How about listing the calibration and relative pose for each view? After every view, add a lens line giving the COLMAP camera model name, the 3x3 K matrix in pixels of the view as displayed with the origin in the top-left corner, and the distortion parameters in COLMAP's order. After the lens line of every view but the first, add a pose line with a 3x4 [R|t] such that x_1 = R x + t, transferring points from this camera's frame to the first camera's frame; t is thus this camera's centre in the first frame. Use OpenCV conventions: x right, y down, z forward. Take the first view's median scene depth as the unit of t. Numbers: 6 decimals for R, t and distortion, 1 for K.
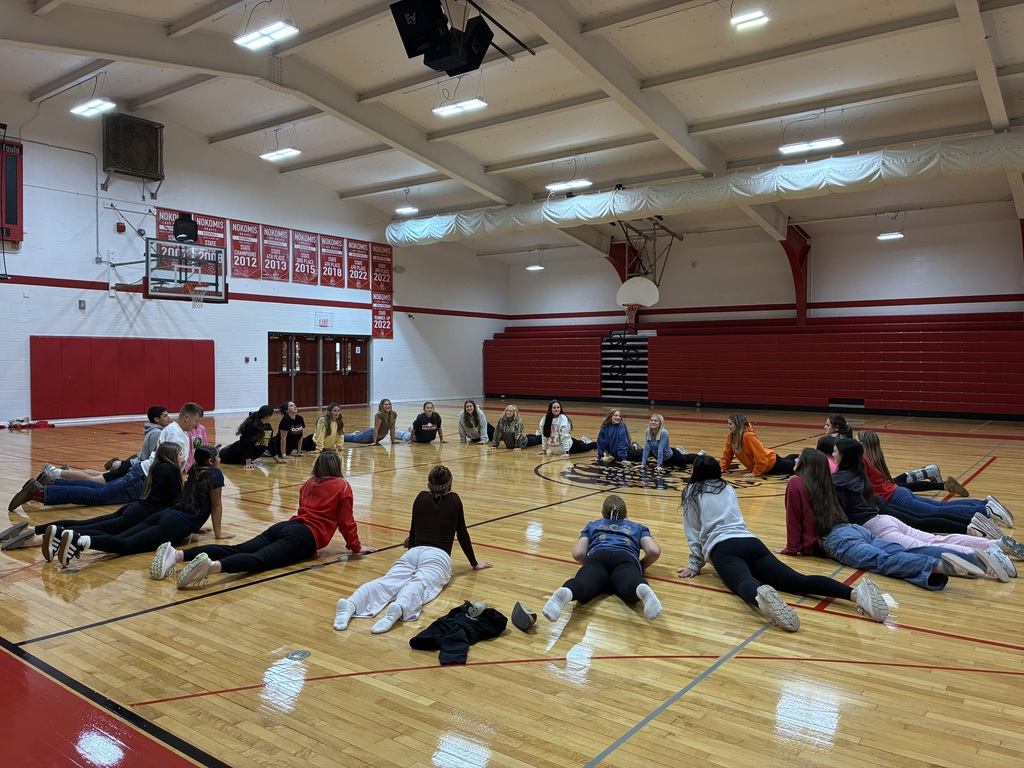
lens RADIAL K [[783.1, 0, 512.2], [0, 783.1, 382.7], [0, 0, 1]] dist [0.067746, -0.039518]
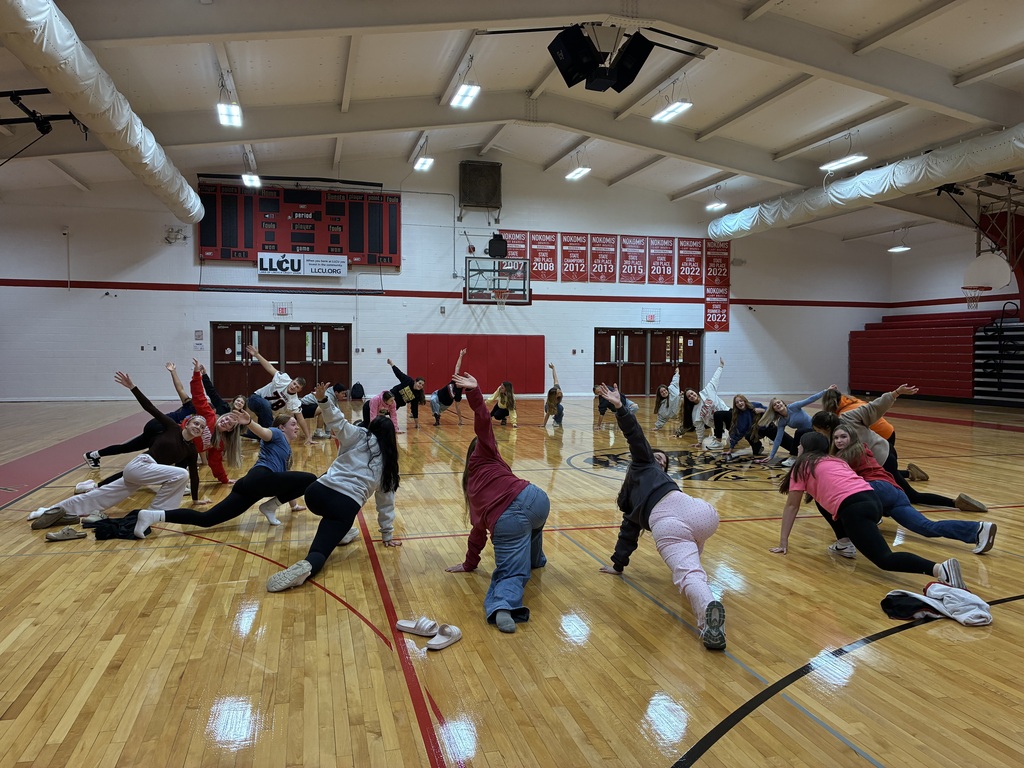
lens RADIAL K [[783.1, 0, 515.3], [0, 783.1, 385.6], [0, 0, 1]] dist [0.067746, -0.039518]
pose [[0.797041, 0.030302, -0.603165, 0.278708], [-0.022761, 0.999538, 0.020138, -0.000367], [0.603496, -0.002322, 0.797362, 0.022960]]
